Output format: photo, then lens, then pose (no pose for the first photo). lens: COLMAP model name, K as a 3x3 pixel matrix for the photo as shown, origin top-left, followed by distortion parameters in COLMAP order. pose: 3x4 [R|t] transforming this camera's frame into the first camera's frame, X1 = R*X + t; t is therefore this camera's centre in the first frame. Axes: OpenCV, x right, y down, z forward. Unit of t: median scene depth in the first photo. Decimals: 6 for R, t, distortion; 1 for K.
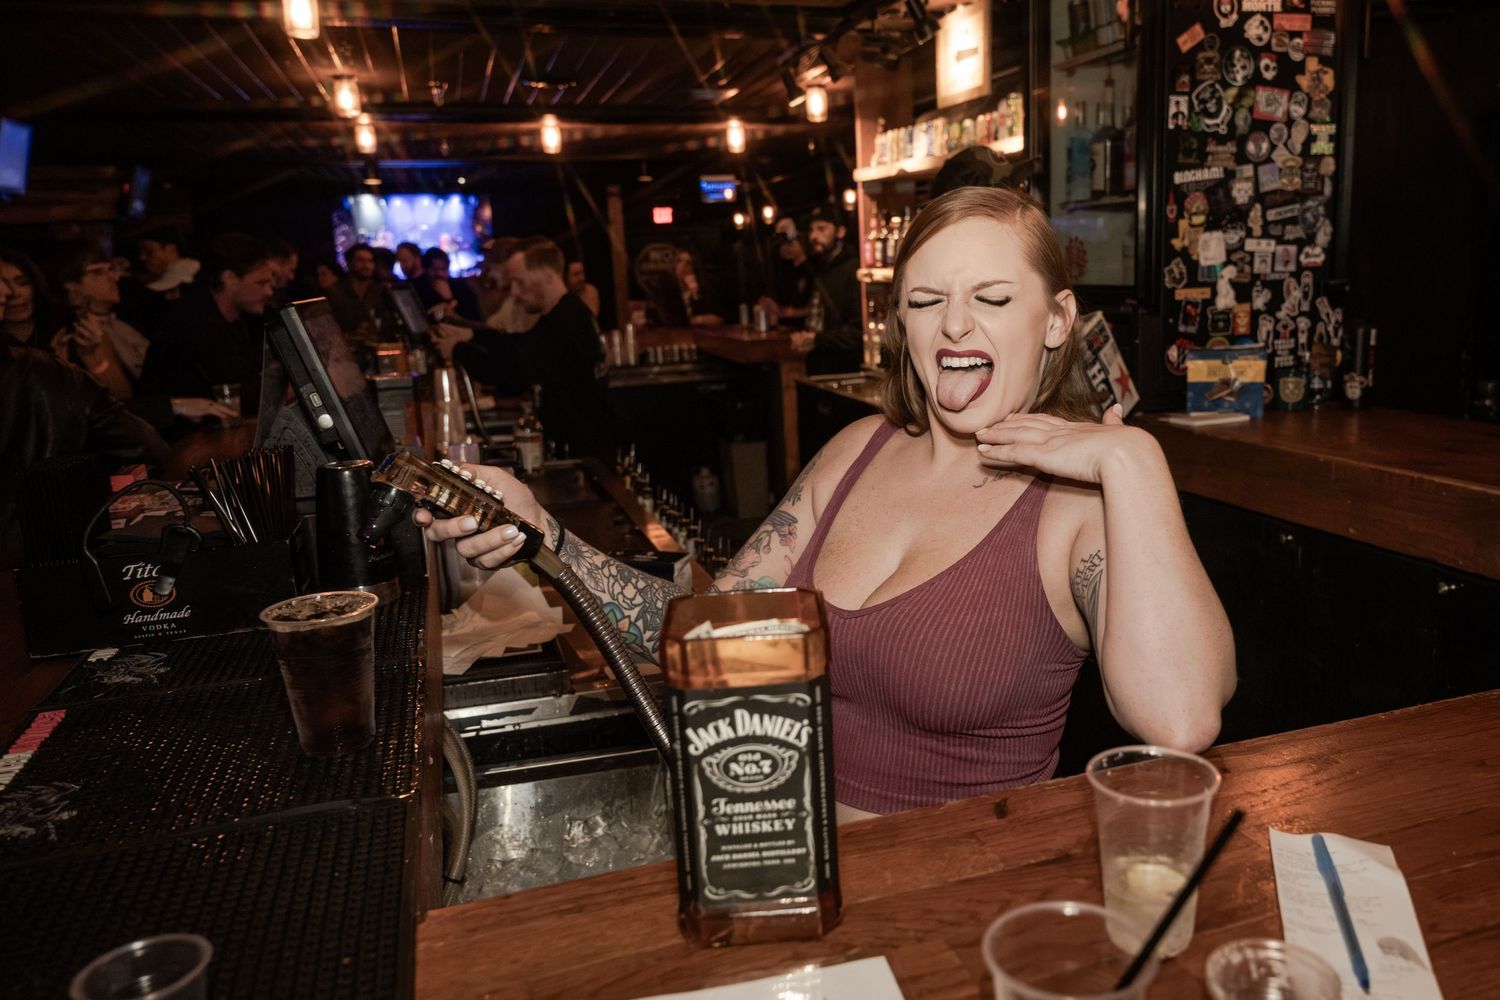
lens RADIAL K [[1138.4, 0, 755.4], [0, 1138.4, 484.4], [0, 0, 1]] dist [-0.003145, 0.003249]
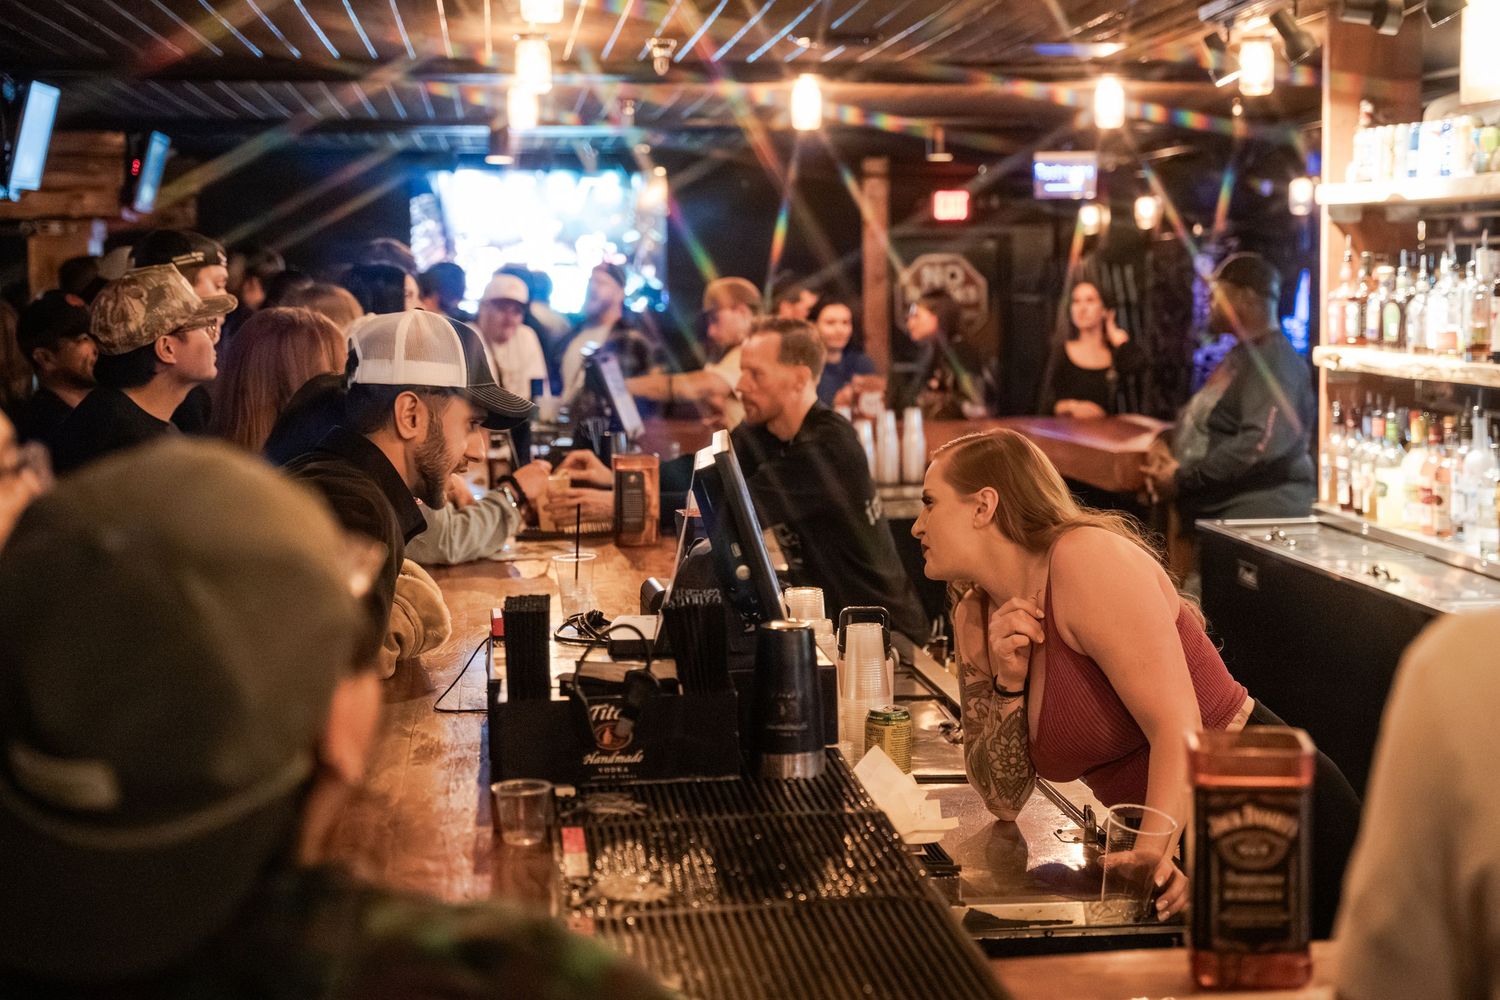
lens RADIAL K [[2320.6, 0, 754.0], [0, 2320.6, 516.4], [0, 0, 1]] dist [0.053906, 0.000000]
pose [[0.989334, 0.049967, -0.136825, -0.032128], [-0.060823, 0.995224, -0.076347, 0.012777], [0.132357, 0.083855, 0.987649, -0.260679]]
